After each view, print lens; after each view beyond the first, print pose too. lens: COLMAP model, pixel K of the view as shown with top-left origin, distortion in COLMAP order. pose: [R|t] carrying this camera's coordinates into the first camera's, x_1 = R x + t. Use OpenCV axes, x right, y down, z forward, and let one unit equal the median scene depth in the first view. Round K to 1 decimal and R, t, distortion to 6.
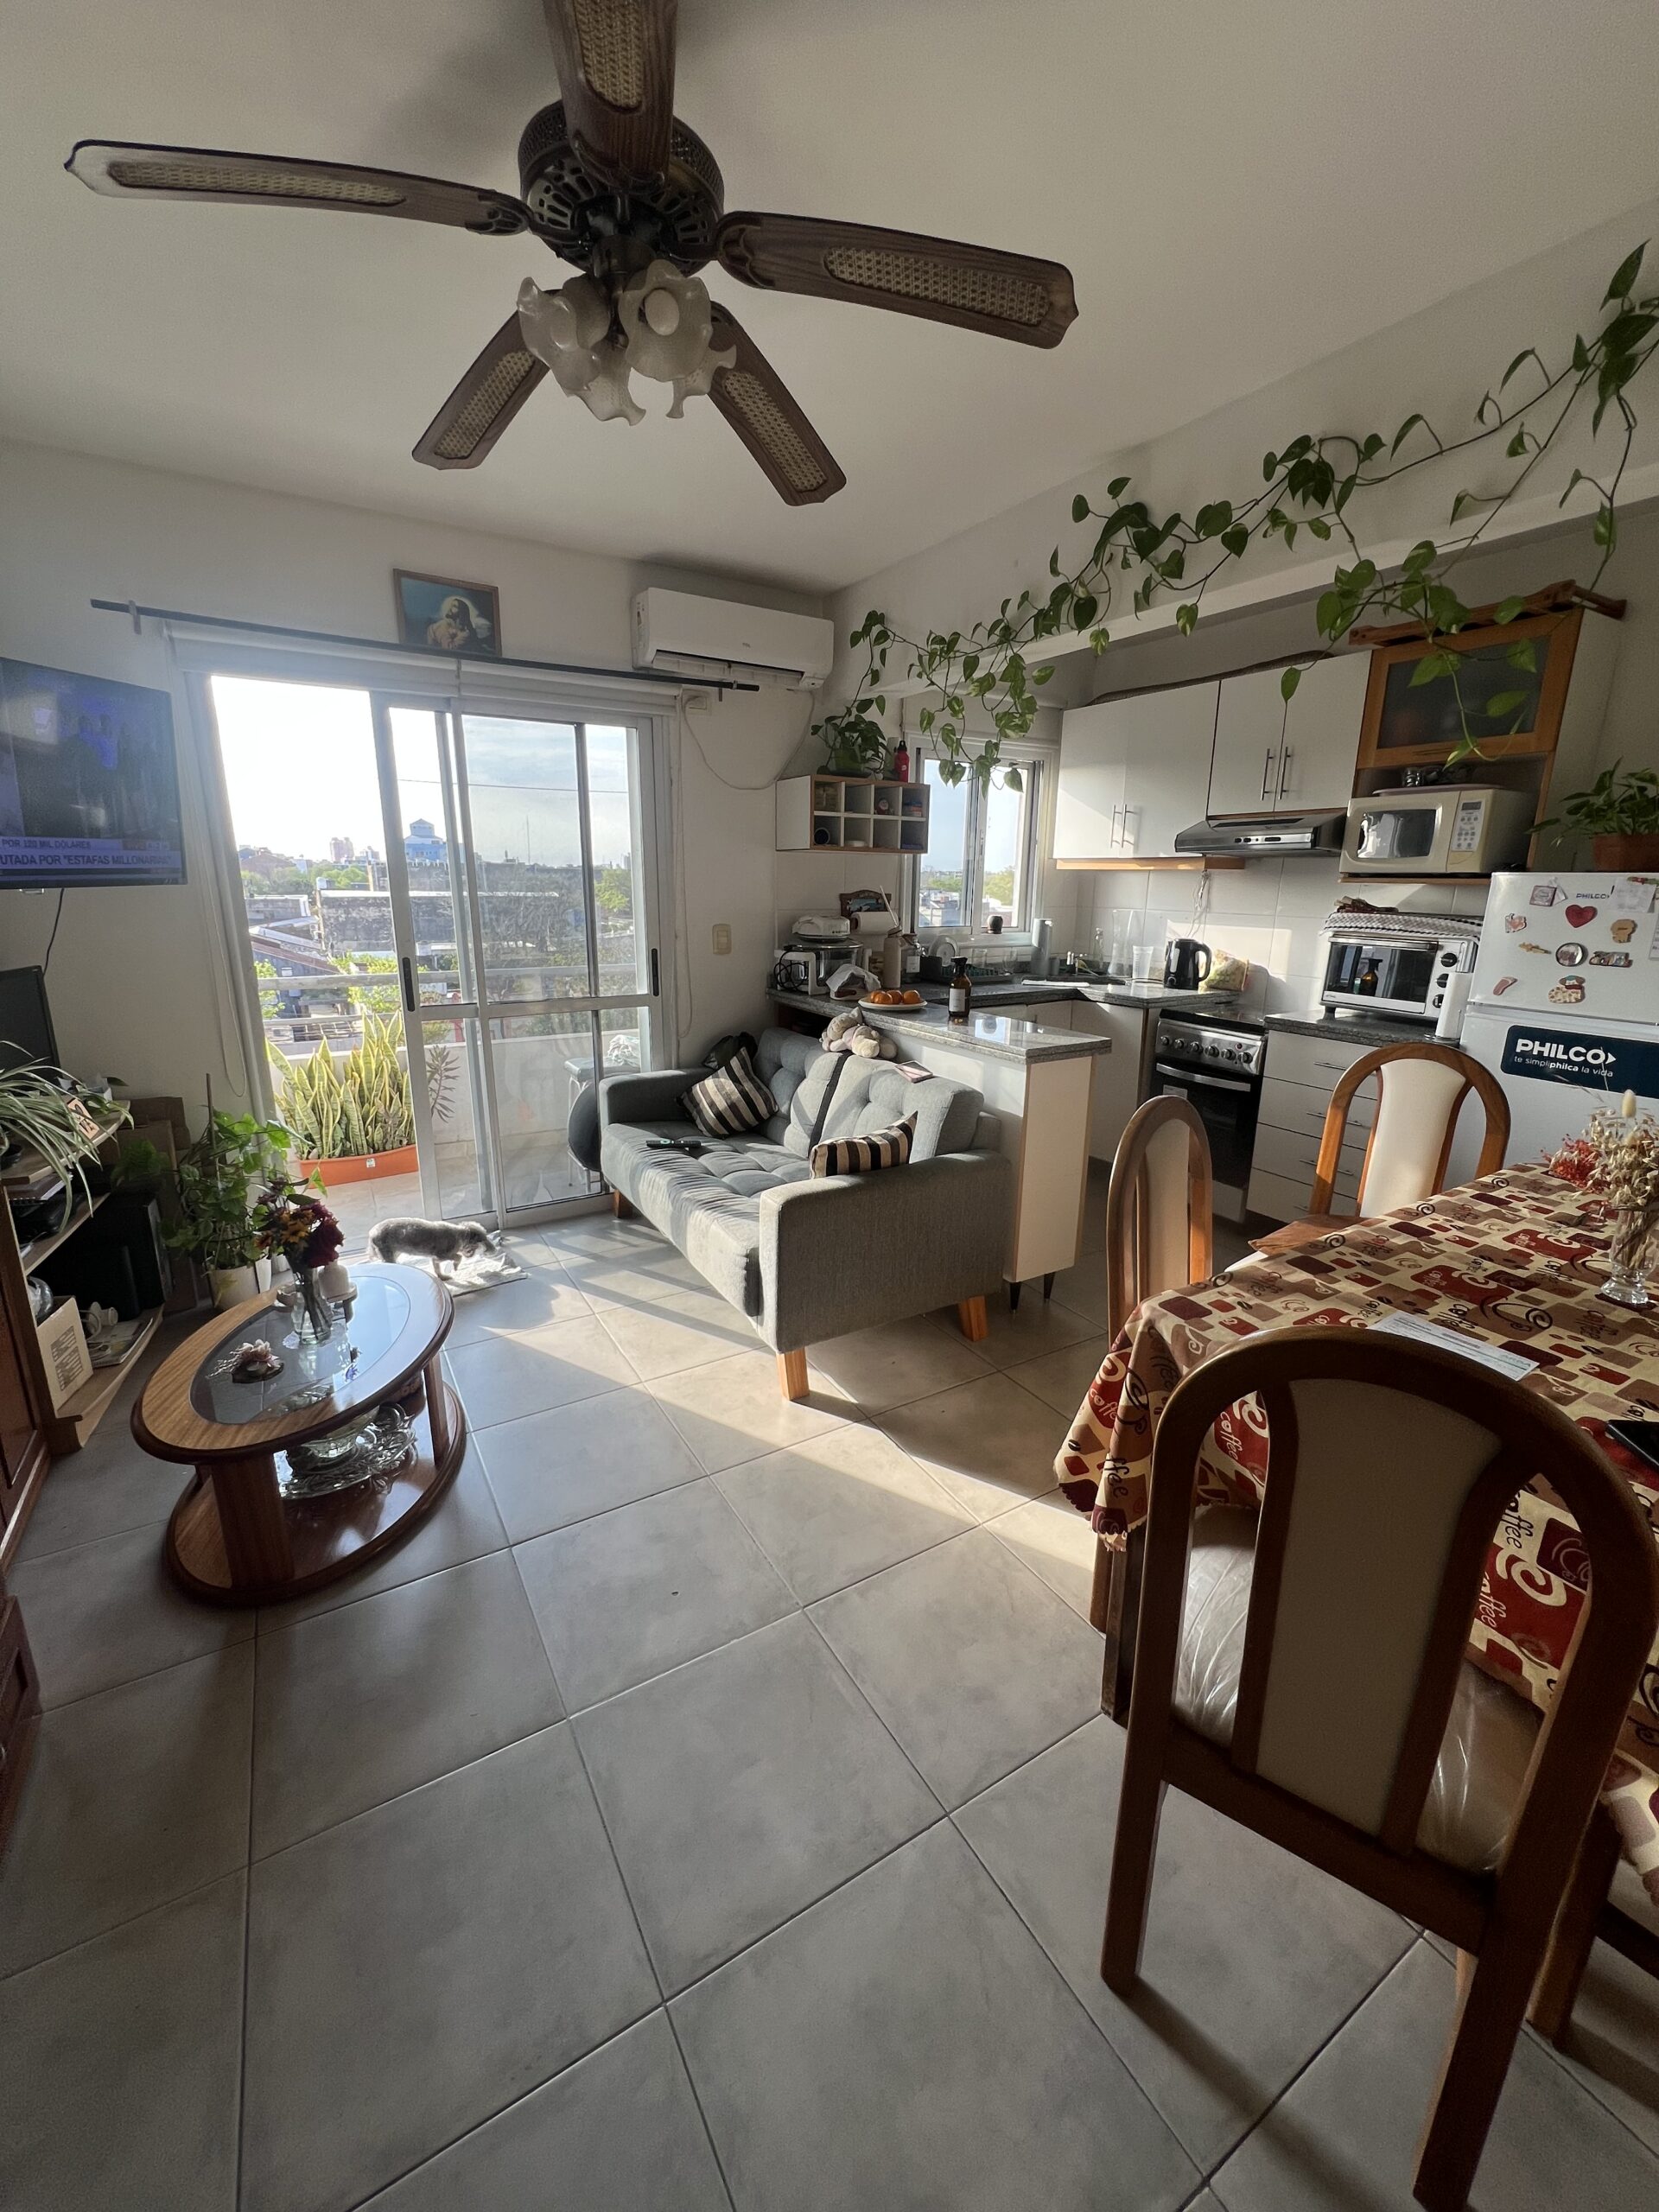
lens RADIAL K [[884.5, 0, 832.1], [0, 884.5, 1099.1], [0, 0, 1]] dist [-0.001852, 0.000404]
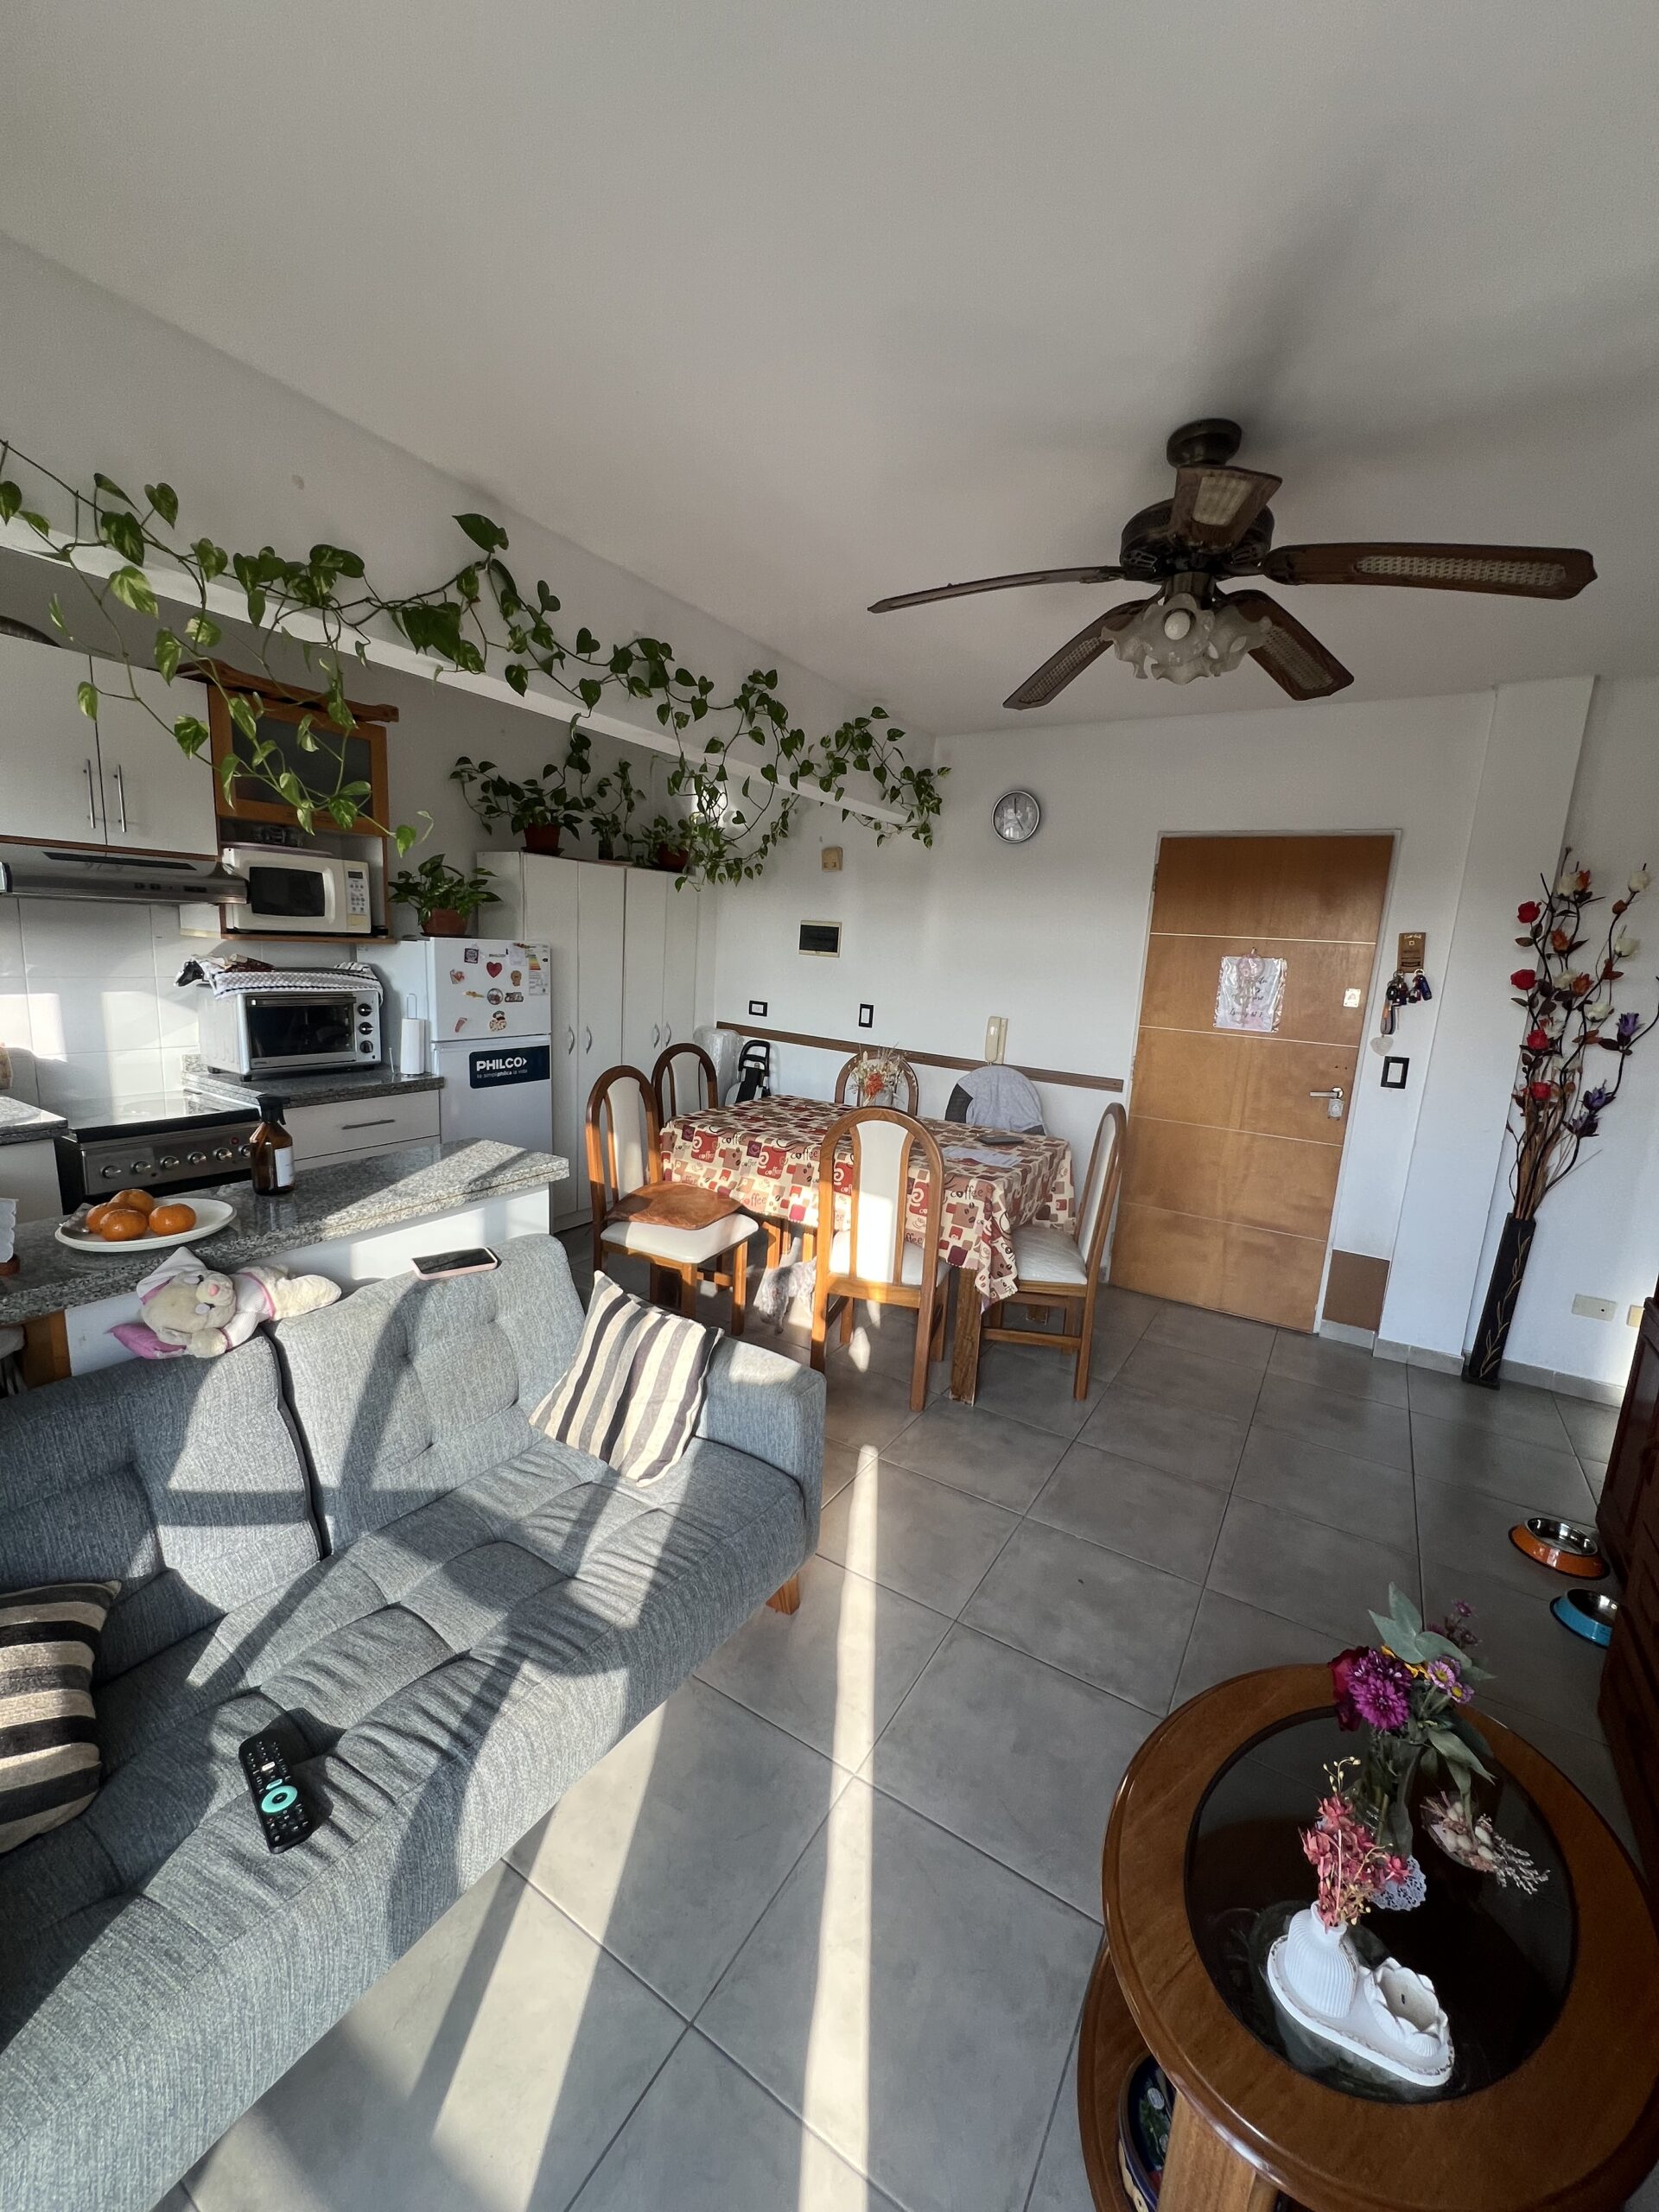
lens RADIAL K [[884.5, 0, 831.1], [0, 884.5, 1098.0], [0, 0, 1]] dist [-0.001852, 0.000404]
pose [[-0.455303, -0.194587, 0.868813, -0.479972], [0.158493, 0.942525, 0.294155, -0.244357], [-0.876116, 0.271630, -0.398293, 0.813436]]
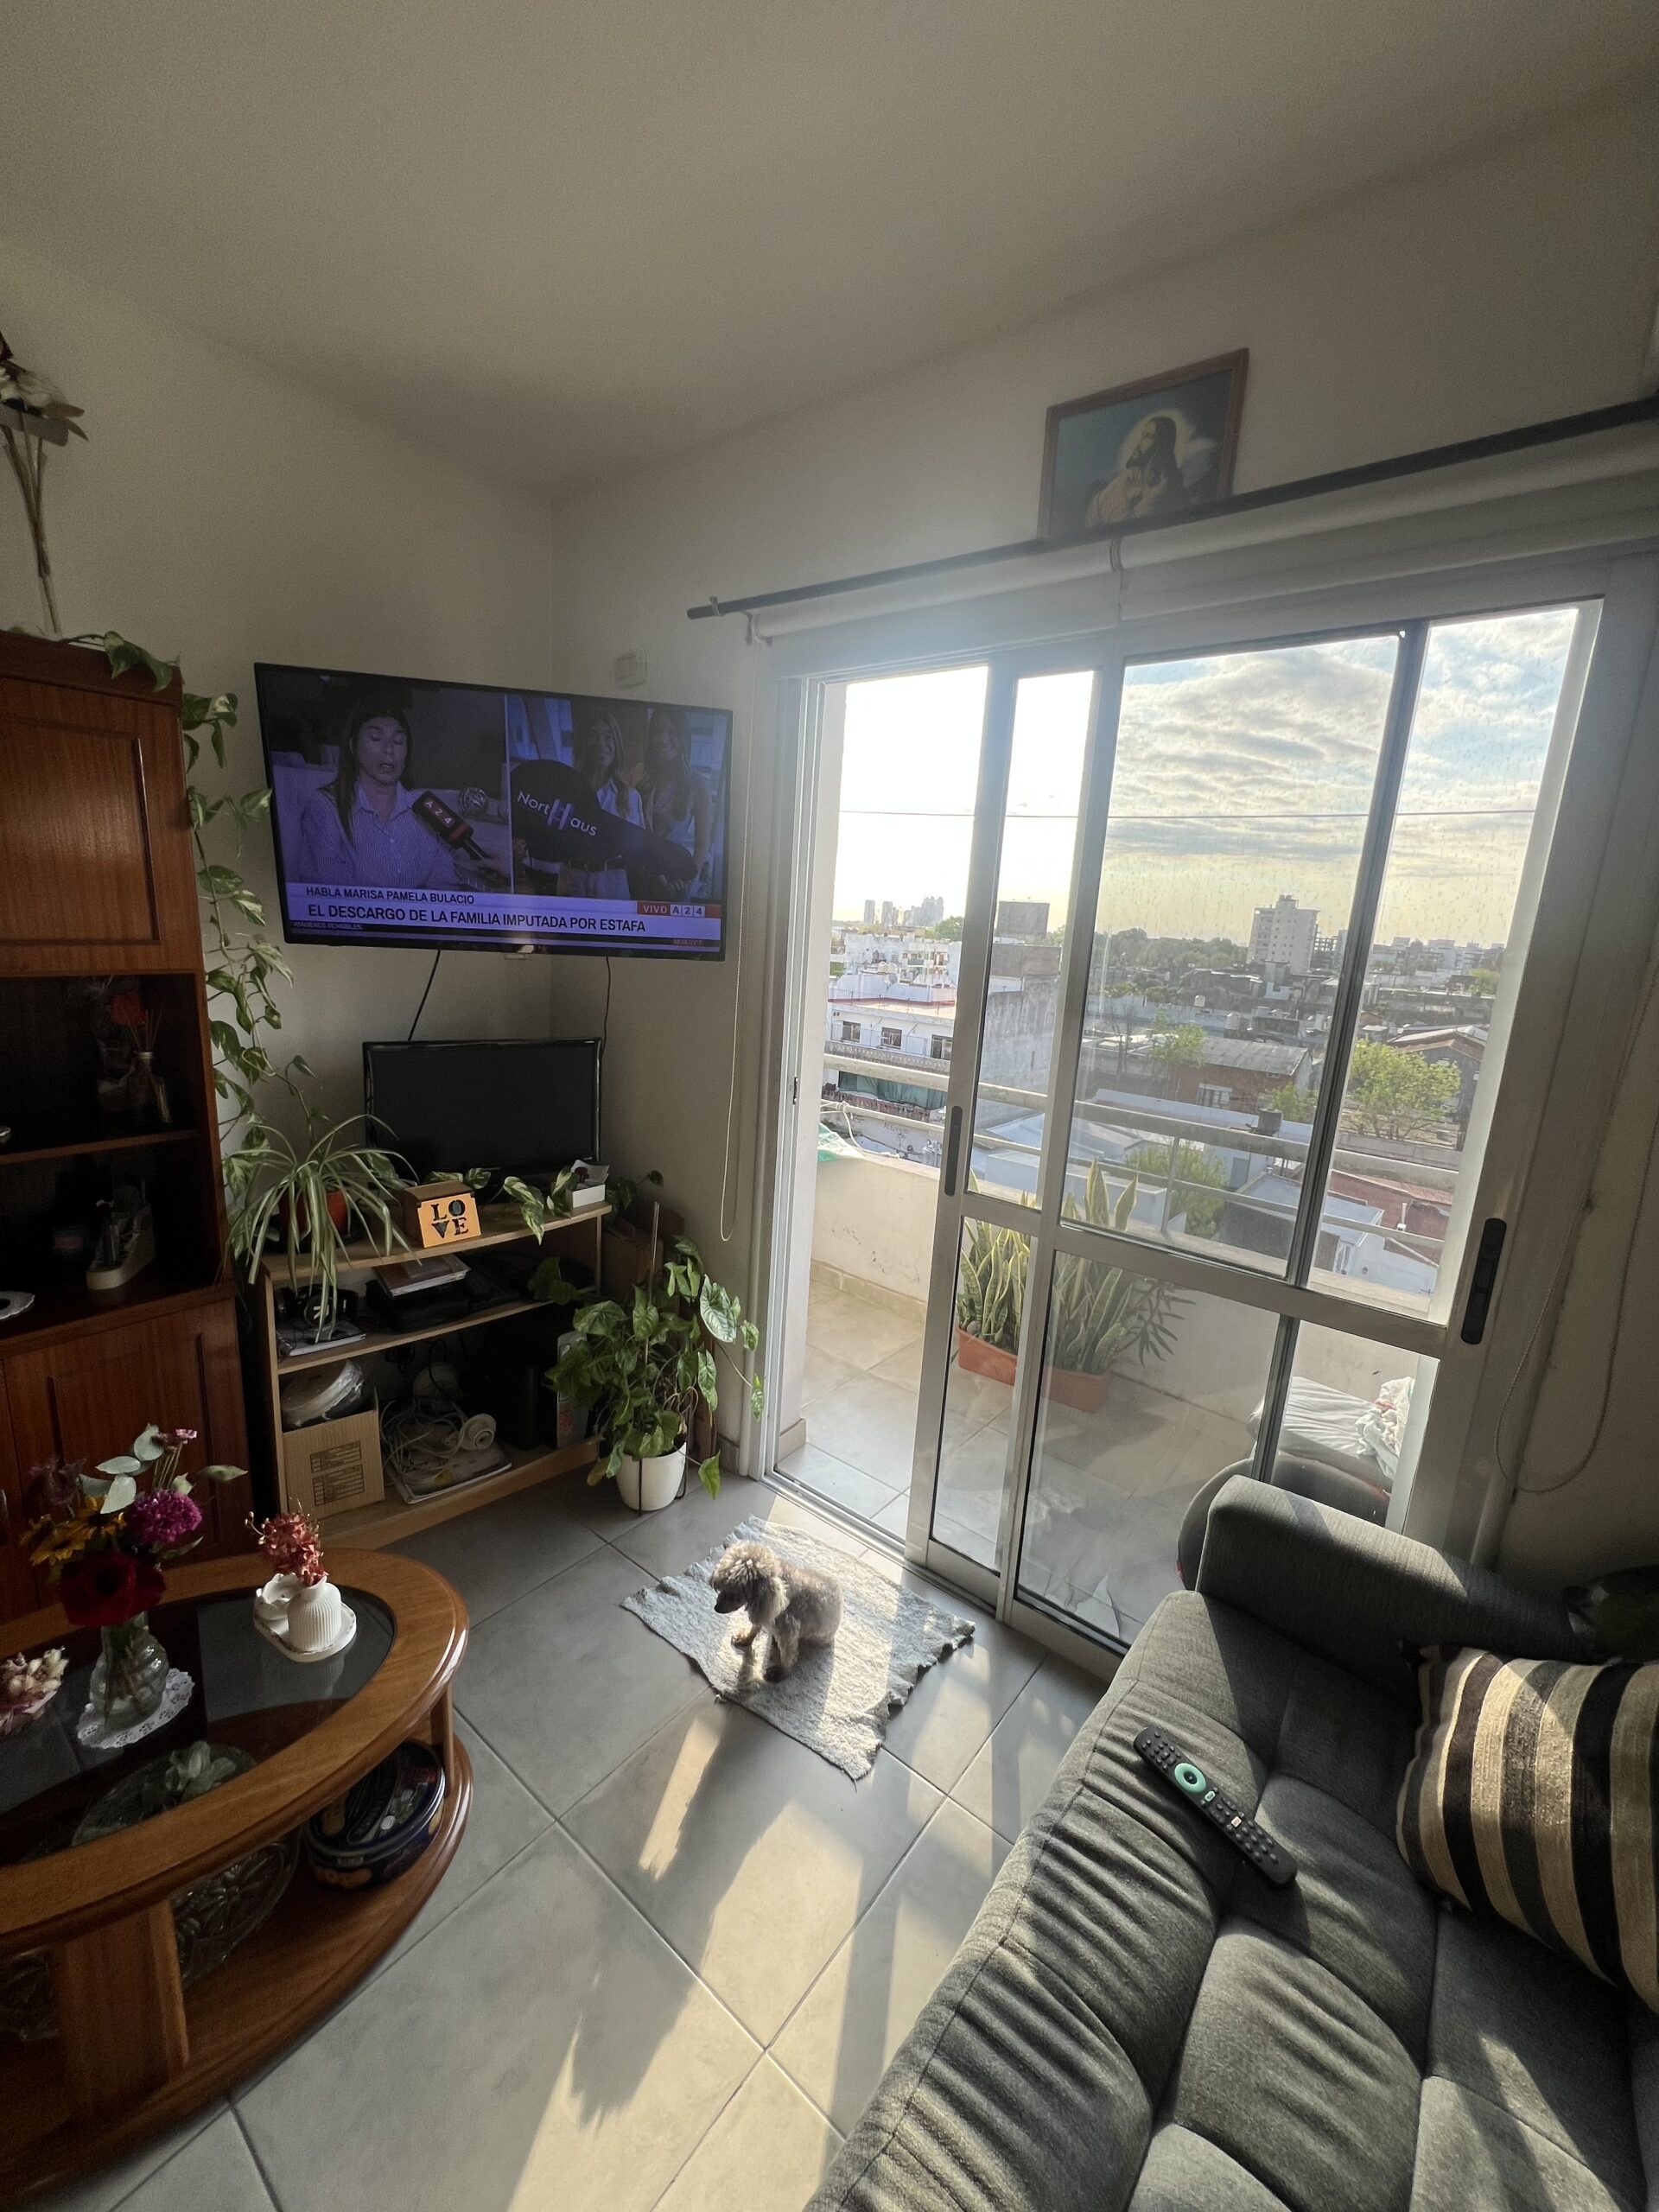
lens RADIAL K [[884.5, 0, 833.1], [0, 884.5, 1100.6], [0, 0, 1]] dist [-0.001852, 0.000404]
pose [[0.353905, 0.197639, -0.914161, 0.020545], [-0.290335, 0.952347, 0.093496, -0.177321], [0.889077, 0.232324, 0.394421, 0.632278]]
